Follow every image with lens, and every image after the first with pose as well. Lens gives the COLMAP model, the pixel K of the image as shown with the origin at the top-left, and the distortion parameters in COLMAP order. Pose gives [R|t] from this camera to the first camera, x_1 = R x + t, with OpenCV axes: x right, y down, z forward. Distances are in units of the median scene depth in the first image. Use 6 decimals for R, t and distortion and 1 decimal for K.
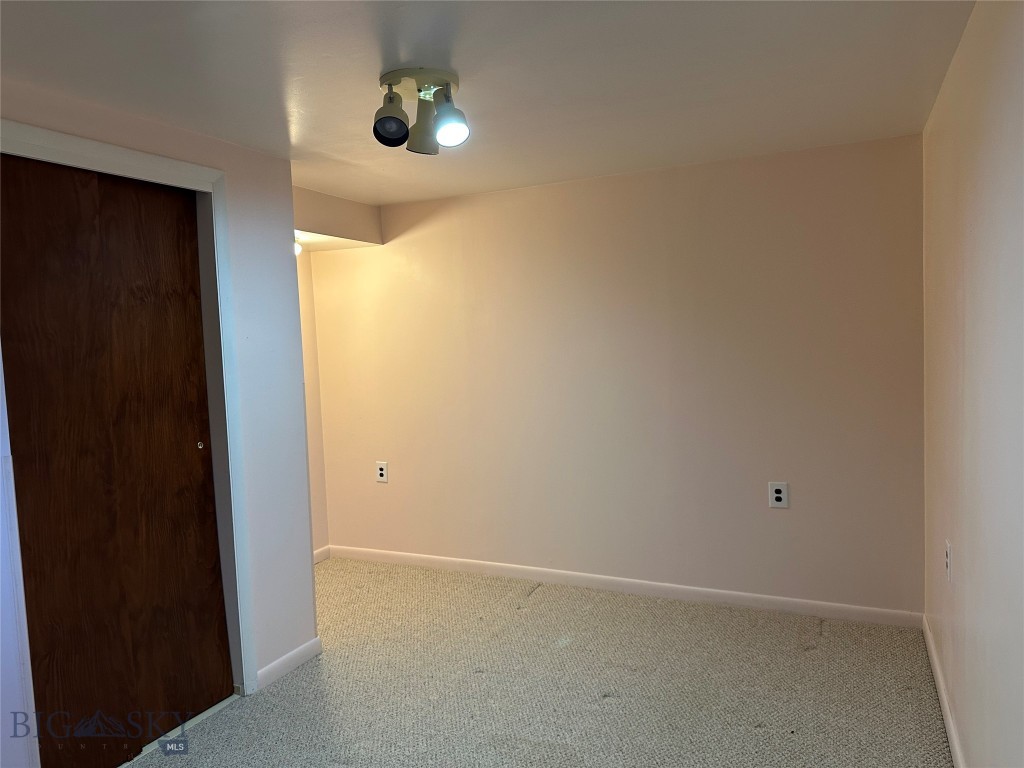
lens RADIAL K [[728.5, 0, 509.3], [0, 728.5, 381.3], [0, 0, 1]] dist [0.102818, -0.069723]
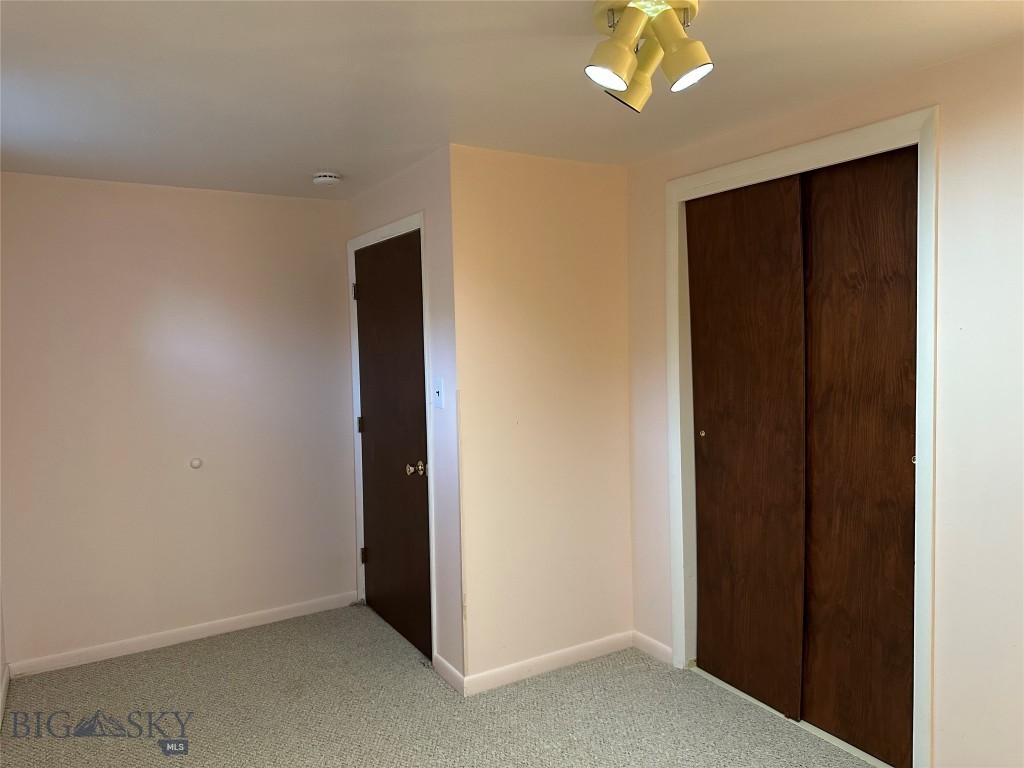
lens RADIAL K [[728.5, 0, 508.3], [0, 728.5, 387.3], [0, 0, 1]] dist [0.102818, -0.069723]
pose [[-0.540965, 0.102147, -0.834819, 0.548186], [-0.019010, 0.990859, 0.133558, -0.102574], [0.840830, 0.088120, -0.534078, 1.150313]]
